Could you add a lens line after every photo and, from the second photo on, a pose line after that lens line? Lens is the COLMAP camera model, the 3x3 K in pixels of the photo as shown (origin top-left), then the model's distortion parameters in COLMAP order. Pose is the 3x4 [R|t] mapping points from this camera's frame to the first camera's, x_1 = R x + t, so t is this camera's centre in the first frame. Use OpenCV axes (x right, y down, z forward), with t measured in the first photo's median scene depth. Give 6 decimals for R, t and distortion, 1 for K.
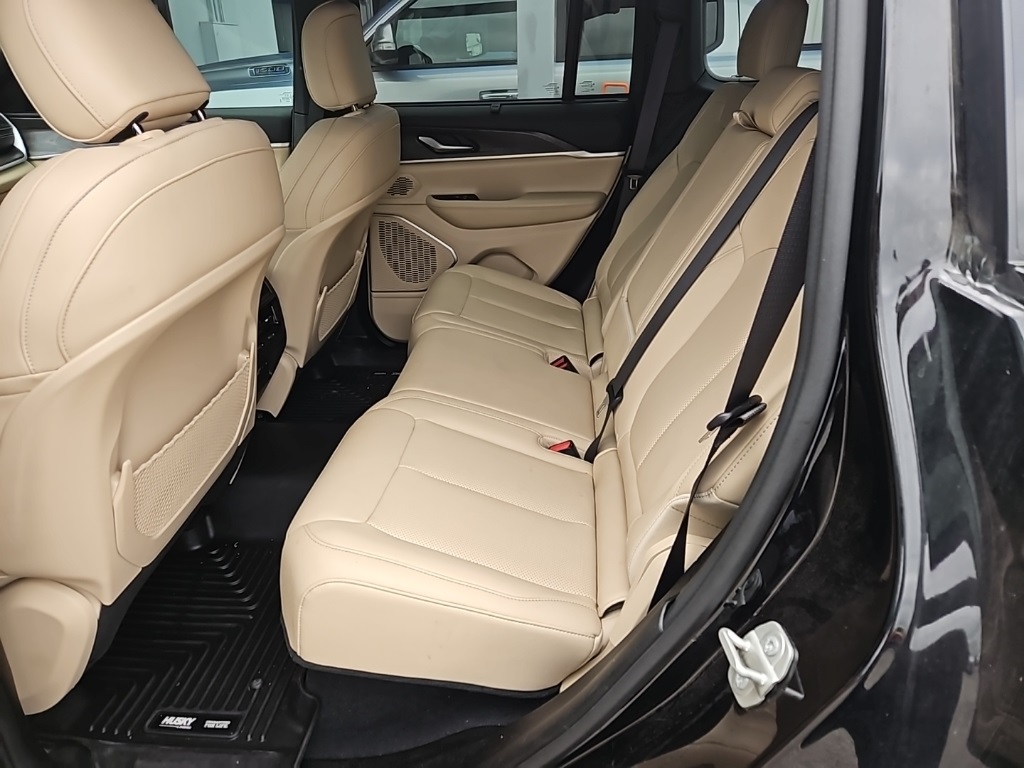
lens RADIAL K [[705.2, 0, 514.8], [0, 705.2, 380.7], [0, 0, 1]] dist [0.085532, -0.075864]
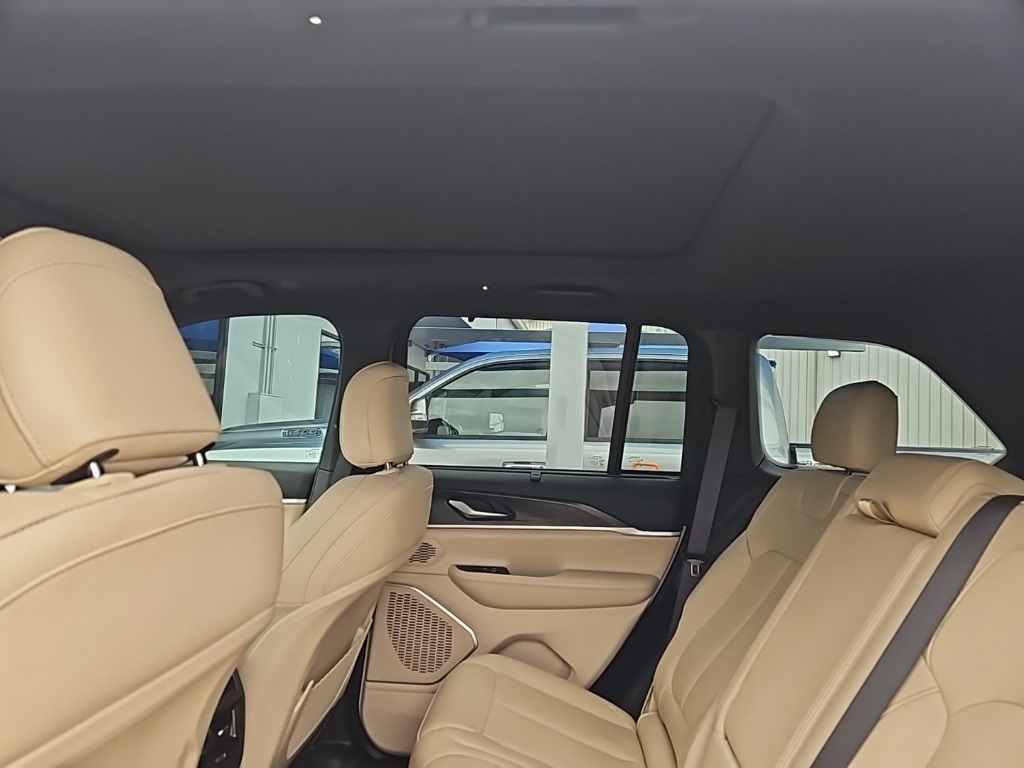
lens RADIAL K [[705.2, 0, 514.8], [0, 705.2, 380.7], [0, 0, 1]] dist [0.085532, -0.075864]
pose [[0.997846, 0.062594, -0.019638, -0.043920], [-0.064281, 0.873131, -0.483229, -0.045676], [-0.013100, 0.483451, 0.875273, 0.136741]]
